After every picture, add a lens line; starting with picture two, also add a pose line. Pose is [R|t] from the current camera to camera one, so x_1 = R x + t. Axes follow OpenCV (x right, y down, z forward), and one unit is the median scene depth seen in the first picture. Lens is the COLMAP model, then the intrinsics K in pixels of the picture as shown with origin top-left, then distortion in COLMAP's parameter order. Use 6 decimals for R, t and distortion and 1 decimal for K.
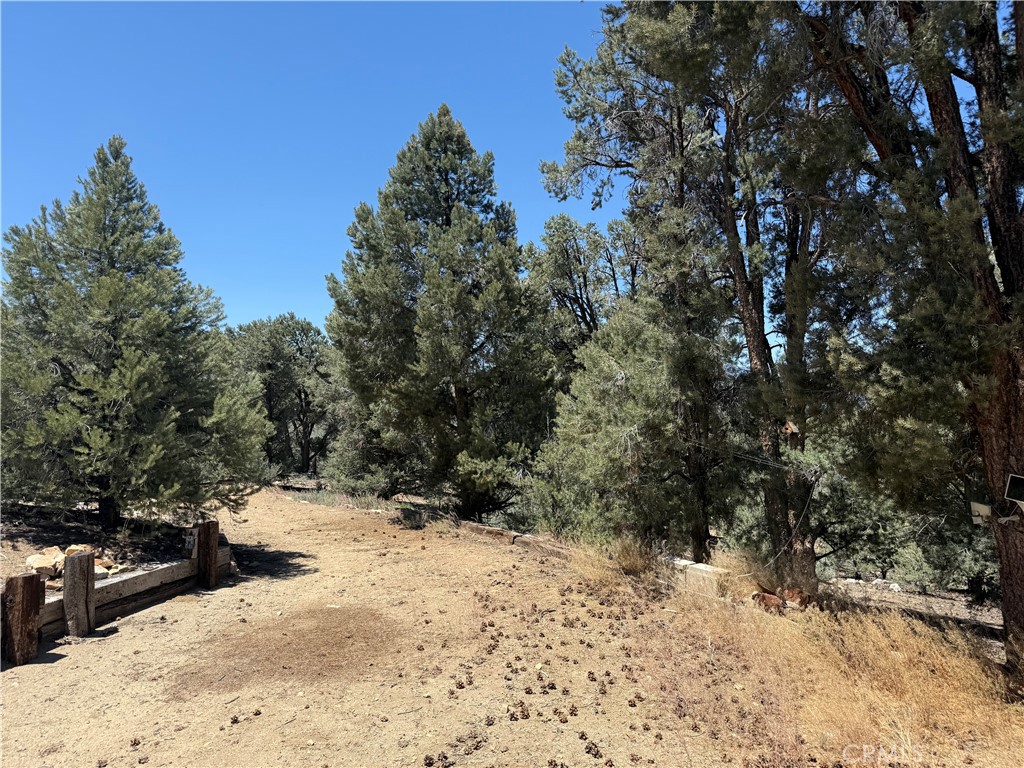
lens RADIAL K [[722.0, 0, 504.4], [0, 722.0, 384.3], [0, 0, 1]] dist [0.050743, -0.073868]
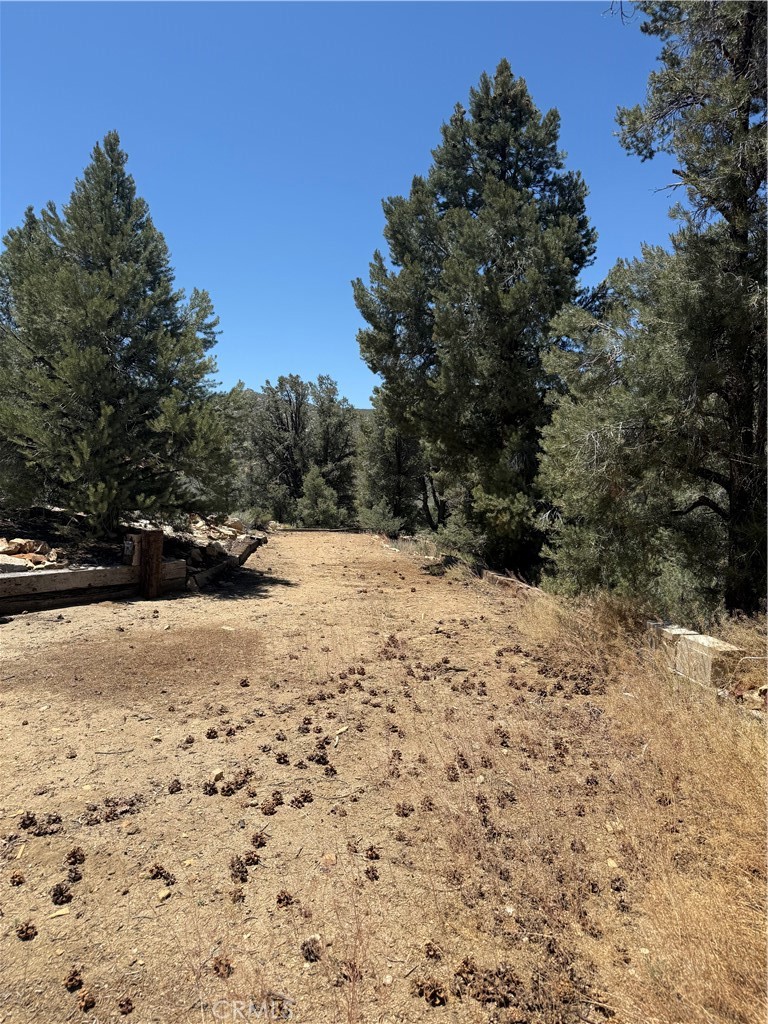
lens RADIAL K [[722.0, 0, 390.6], [0, 722.0, 516.6], [0, 0, 1]] dist [0.050743, -0.073868]
pose [[0.909879, 0.057906, -0.410812, 0.190031], [-0.026800, 0.996347, 0.081083, 0.066740], [0.414007, -0.062766, 0.908107, 0.212319]]
